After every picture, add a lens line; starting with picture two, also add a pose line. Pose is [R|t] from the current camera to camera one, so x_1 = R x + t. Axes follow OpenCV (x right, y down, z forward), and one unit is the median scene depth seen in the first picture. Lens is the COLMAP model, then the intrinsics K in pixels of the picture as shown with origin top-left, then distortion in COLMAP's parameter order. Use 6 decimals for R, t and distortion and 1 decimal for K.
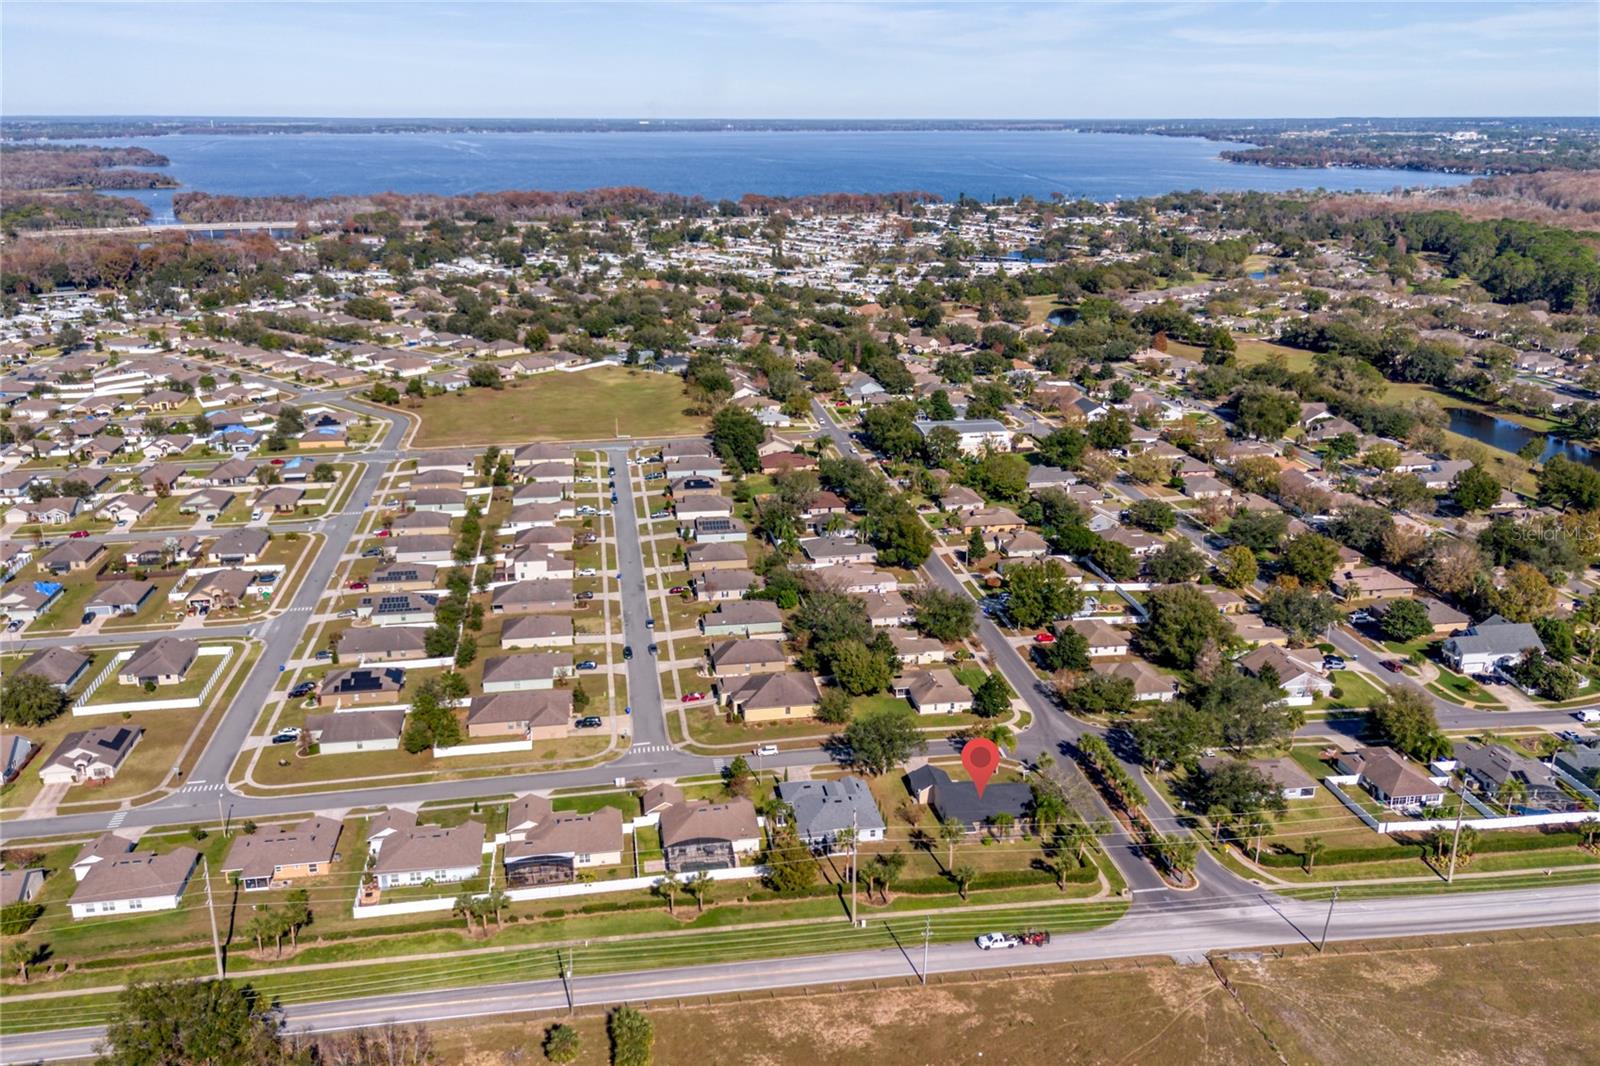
lens RADIAL K [[1344.0, 0, 809.0], [0, 1344.0, 530.8], [0, 0, 1]] dist [0.007718, -0.001839]
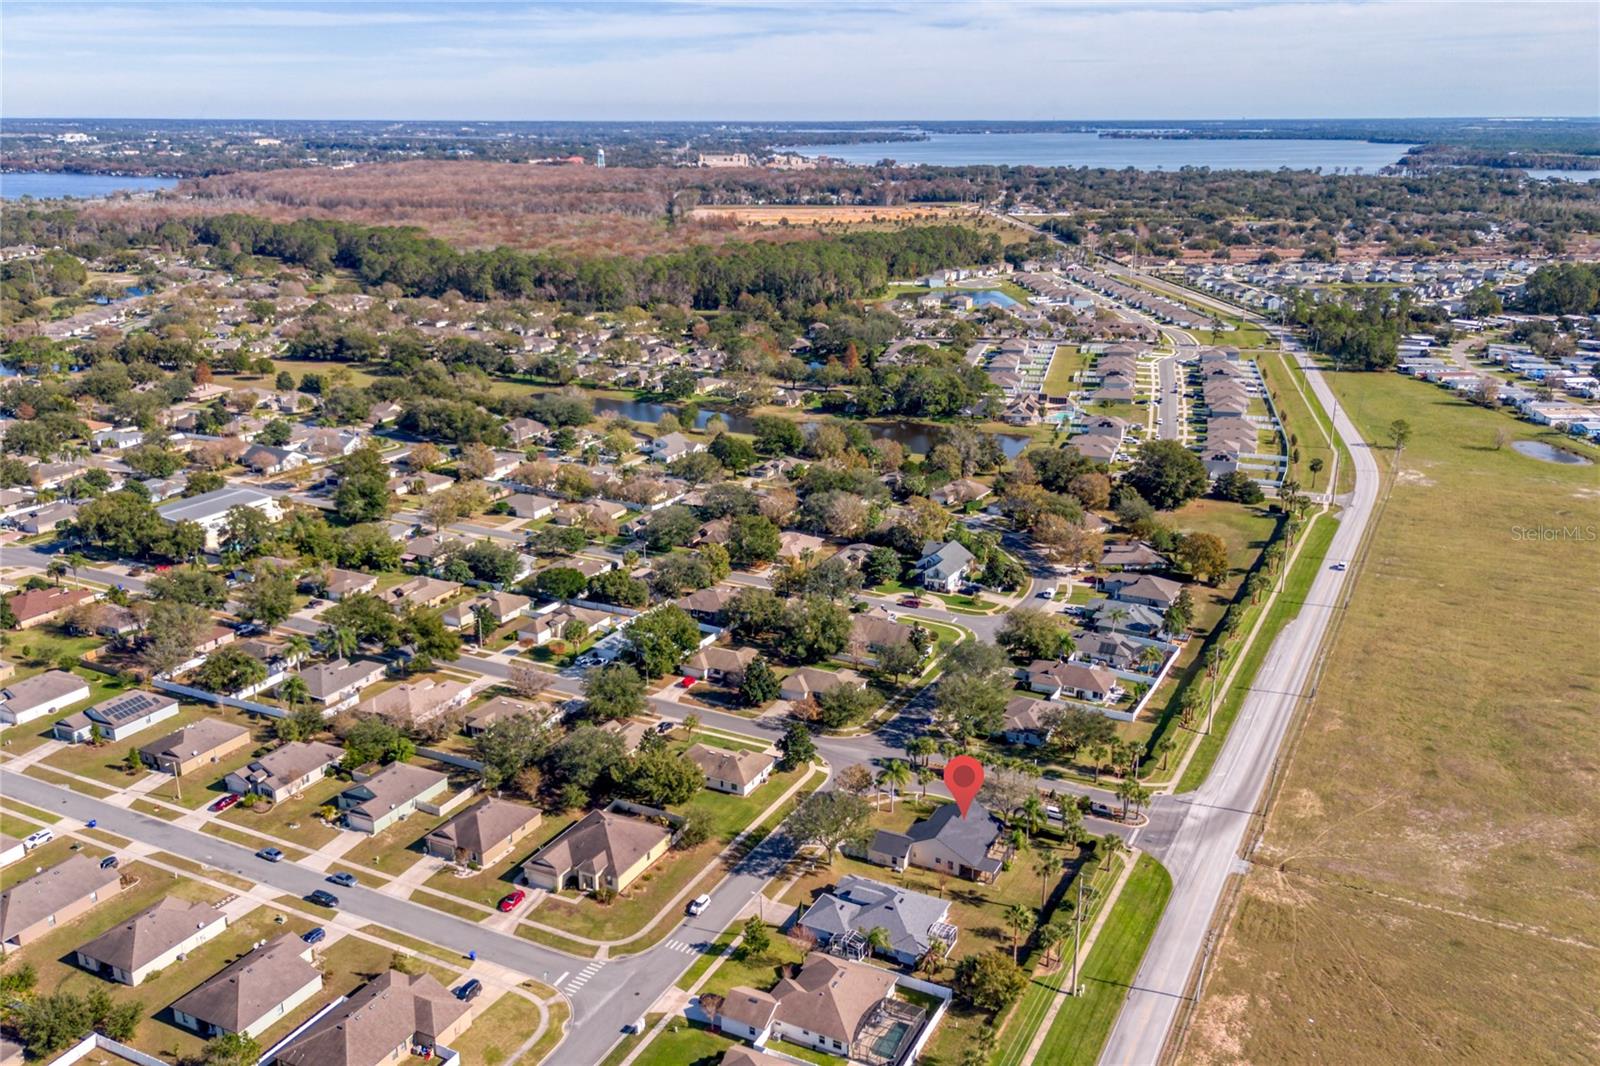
lens RADIAL K [[1344.0, 0, 809.0], [0, 1344.0, 530.8], [0, 0, 1]] dist [0.007718, -0.001839]
pose [[0.578721, -0.237981, 0.780030, -0.433211], [0.238796, 0.964003, 0.116942, -0.099965], [-0.779781, 0.118591, 0.614718, 0.326227]]
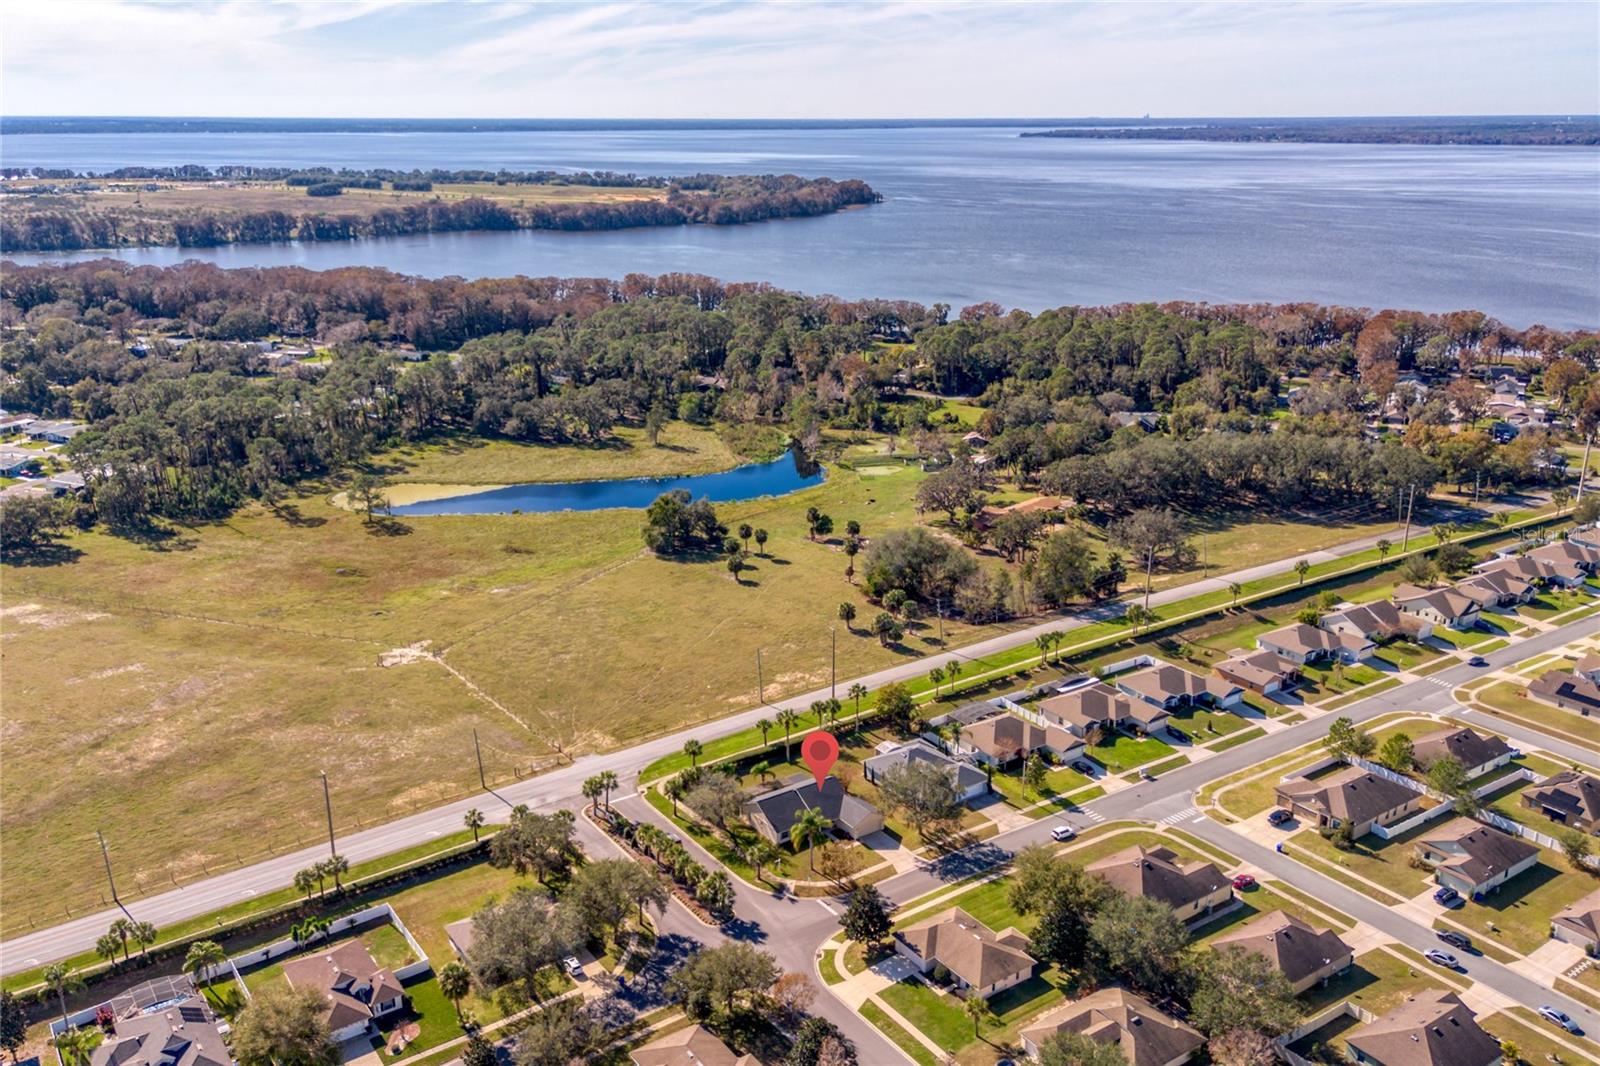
lens RADIAL K [[1344.0, 0, 809.0], [0, 1344.0, 530.8], [0, 0, 1]] dist [0.007718, -0.001839]
pose [[-0.892115, 0.124789, -0.434234, 0.346044], [-0.137592, 0.840411, 0.524192, -0.321567], [0.430349, 0.527386, -0.732573, 1.105074]]
